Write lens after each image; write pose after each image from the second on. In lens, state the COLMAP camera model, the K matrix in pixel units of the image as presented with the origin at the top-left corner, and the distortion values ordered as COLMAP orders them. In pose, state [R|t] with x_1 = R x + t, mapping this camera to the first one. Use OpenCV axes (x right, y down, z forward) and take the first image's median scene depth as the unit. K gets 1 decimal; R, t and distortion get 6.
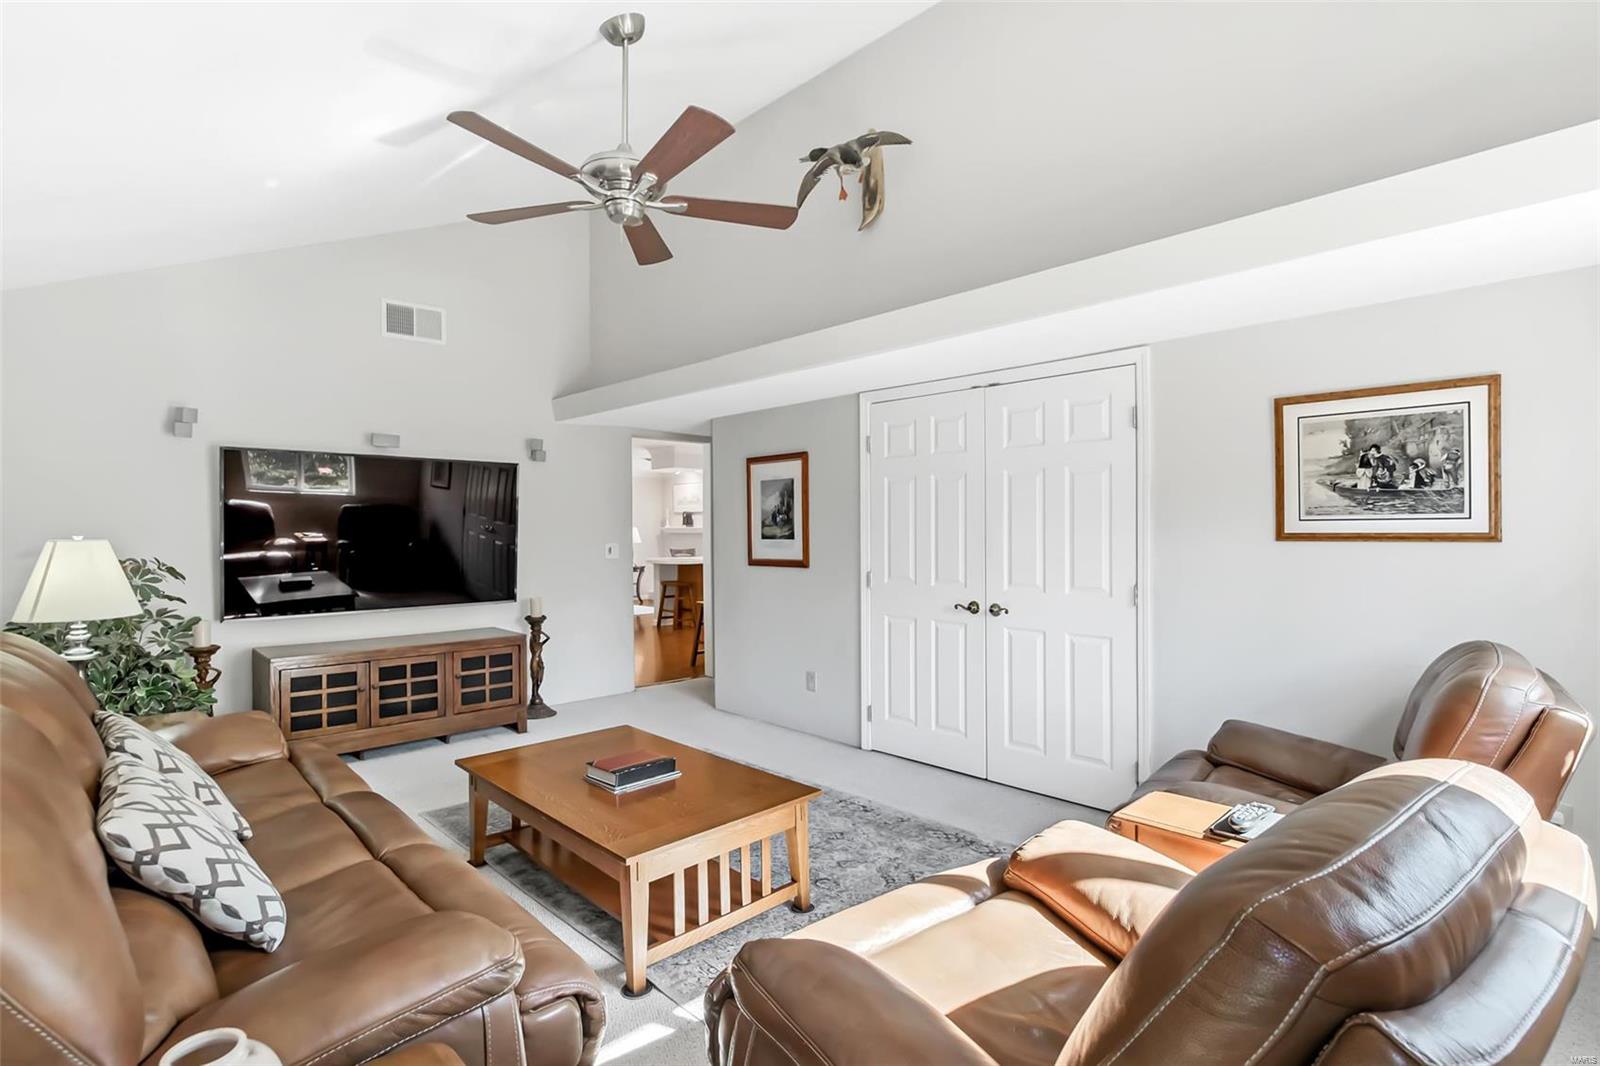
lens RADIAL K [[728.5, 0, 796.2], [0, 728.5, 535.9], [0, 0, 1]] dist [-0.038559, 0.008511]
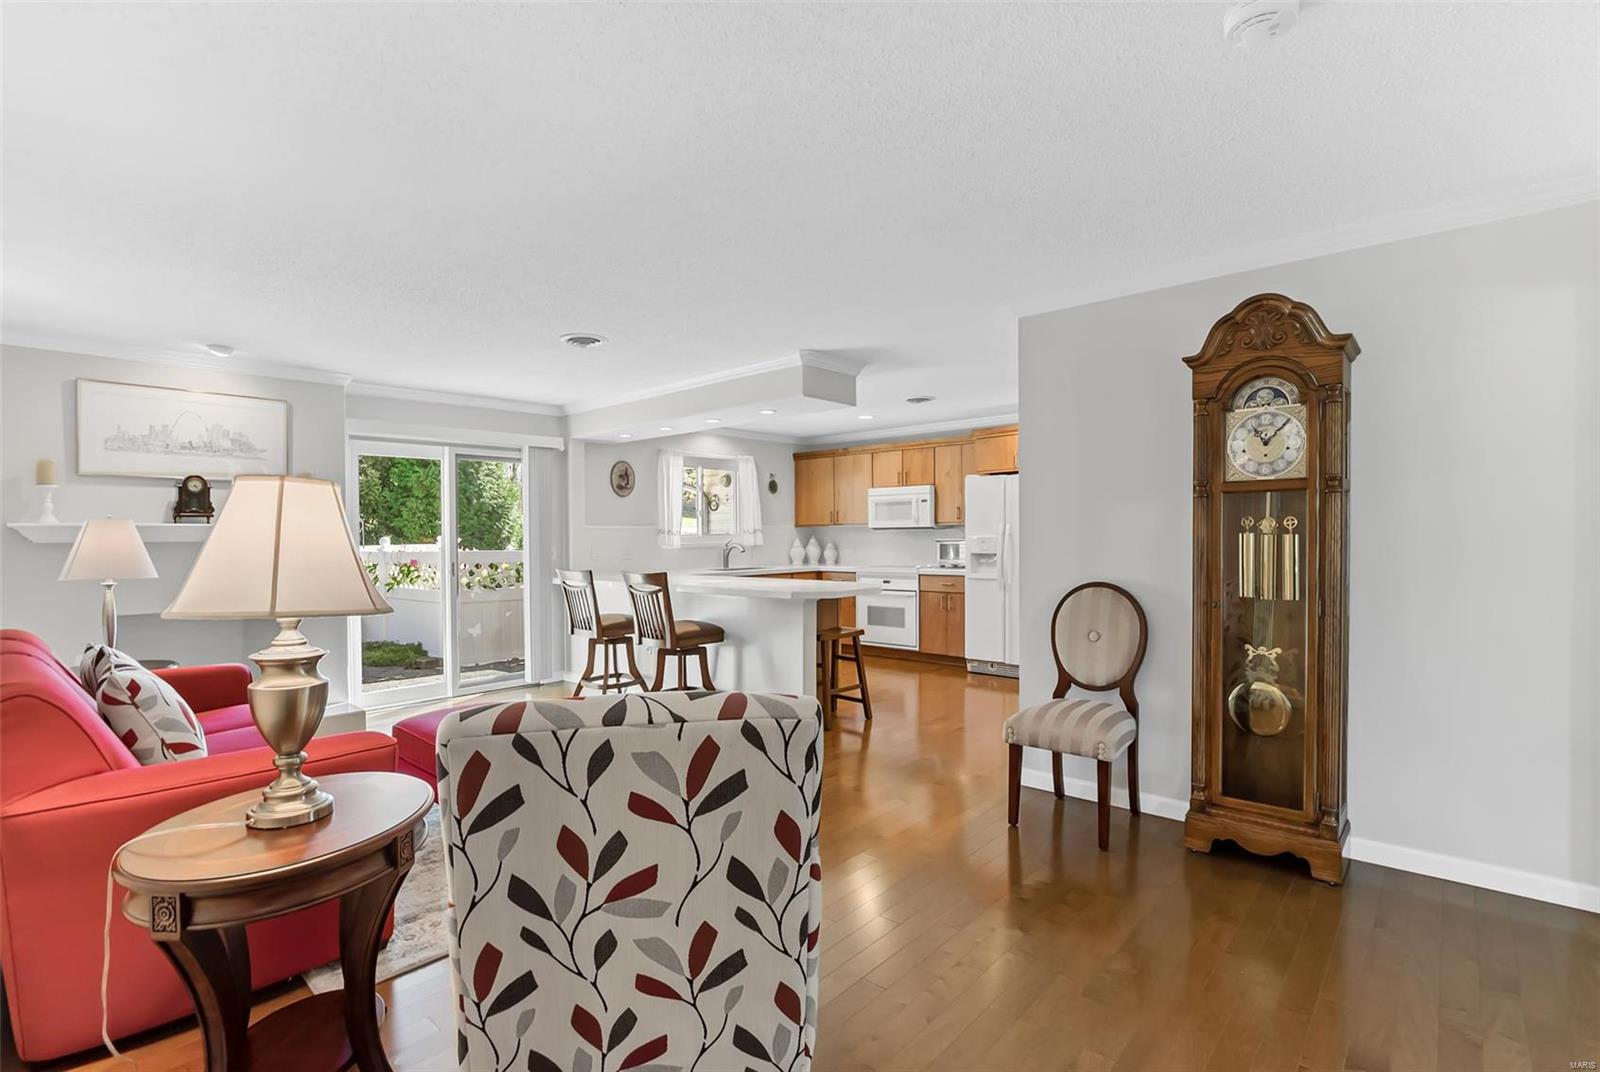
lens RADIAL K [[728.5, 0, 796.2], [0, 728.5, 538.9], [0, 0, 1]] dist [-0.038559, 0.008511]
pose [[-0.040828, 0.000780, 0.999166, -0.632778], [0.011471, 0.999934, -0.000312, -0.003464], [-0.999100, 0.011449, -0.040834, 0.995205]]
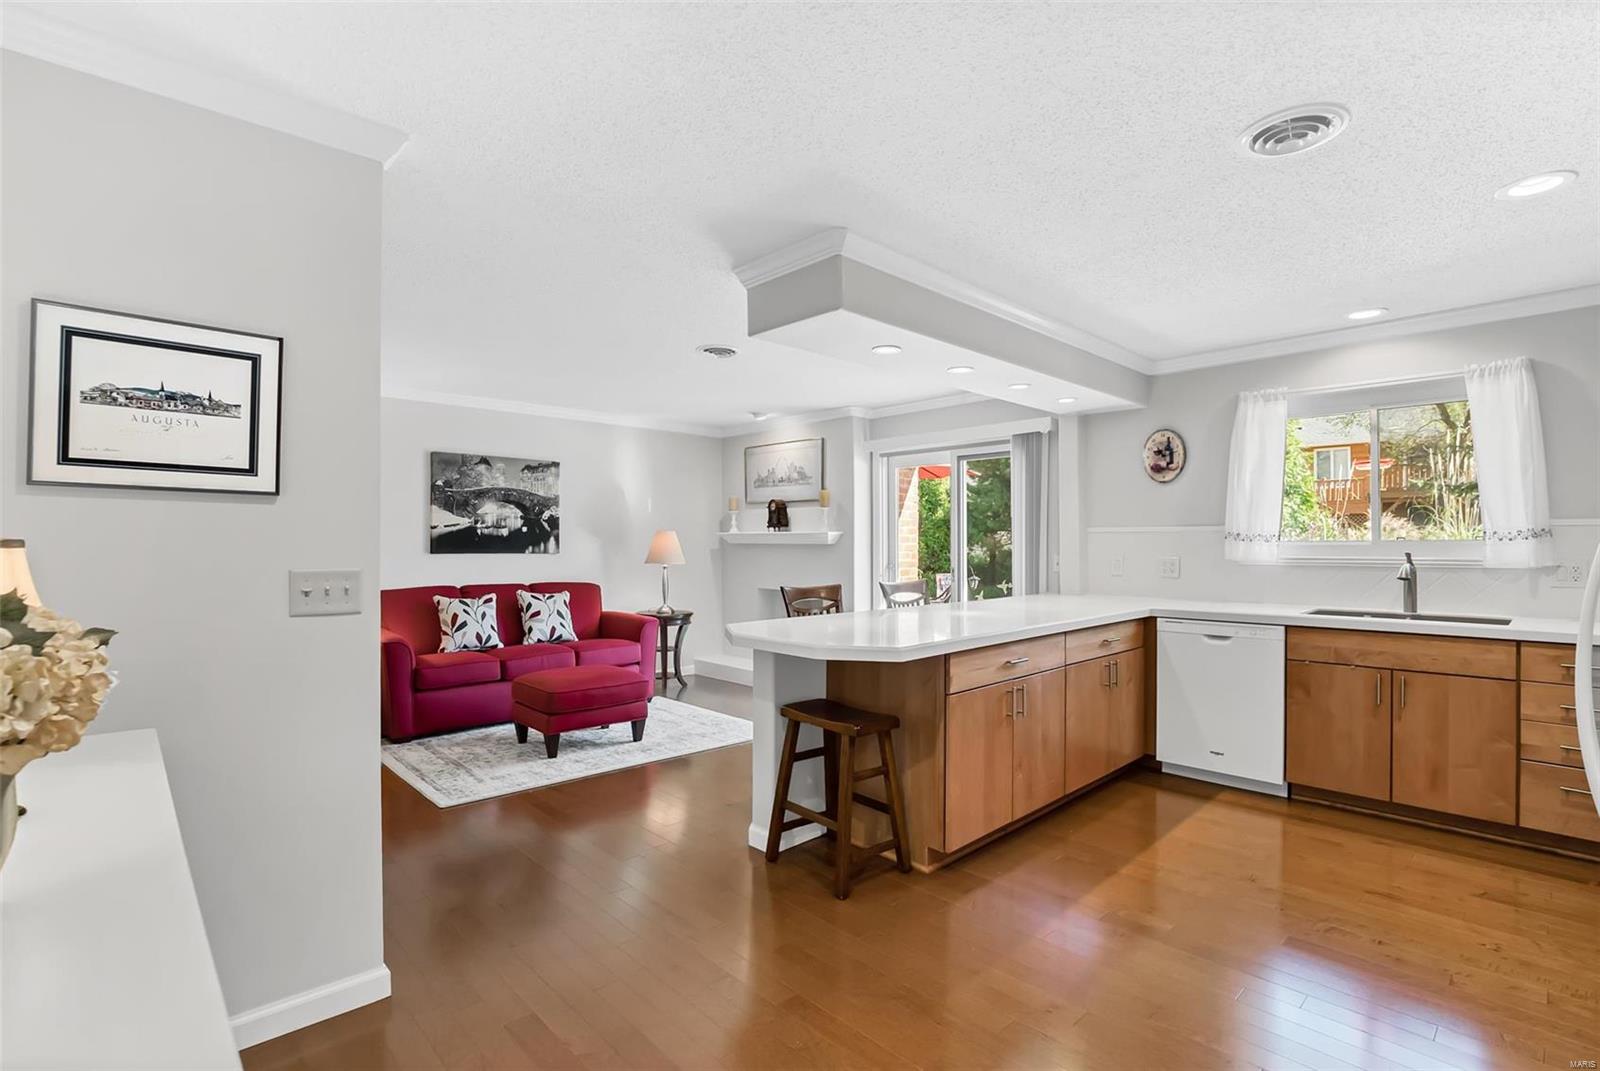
lens RADIAL K [[728.5, 0, 796.2], [0, 728.5, 538.4], [0, 0, 1]] dist [-0.038559, 0.008511]
pose [[0.999842, 0.006544, -0.016511, -0.171685], [-0.006643, 0.999960, -0.005975, -0.006401], [0.016471, 0.006083, 0.999846, 0.681927]]
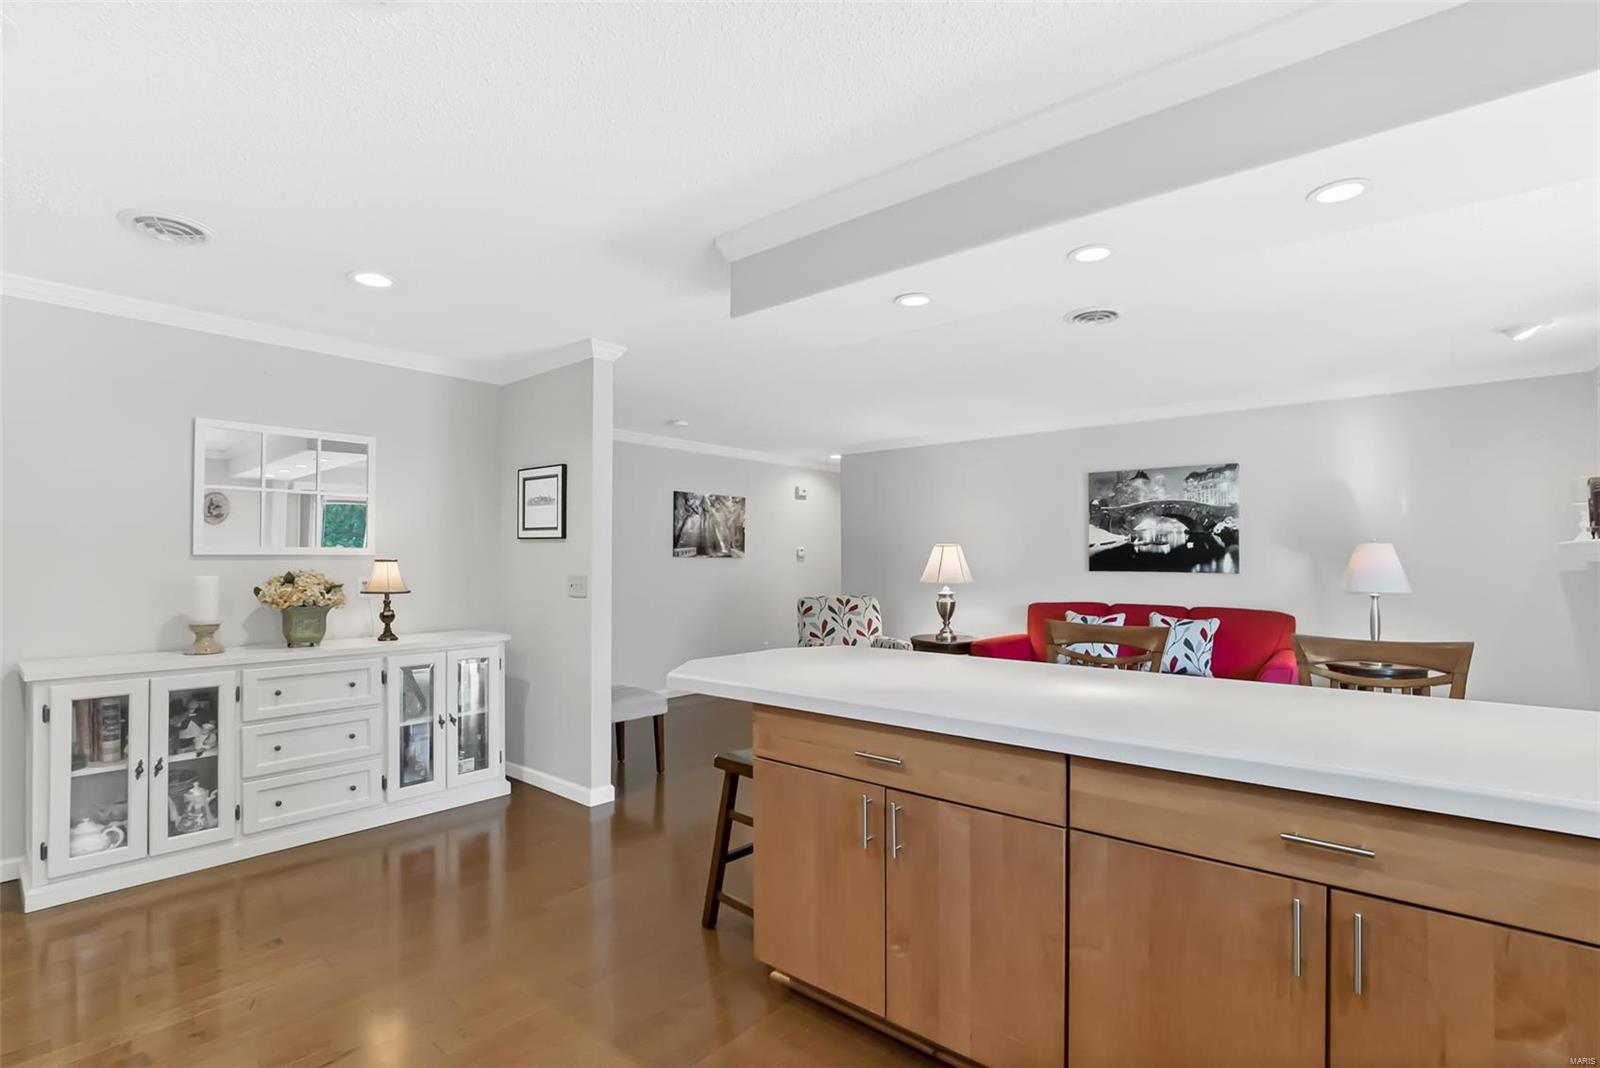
lens RADIAL K [[728.5, 0, 796.2], [0, 728.5, 536.9], [0, 0, 1]] dist [-0.038559, 0.008511]
pose [[0.116257, -0.023234, -0.992947, 0.075069], [-0.001541, 0.999721, -0.023573, -0.009266], [0.993218, 0.004270, 0.116189, 0.921854]]
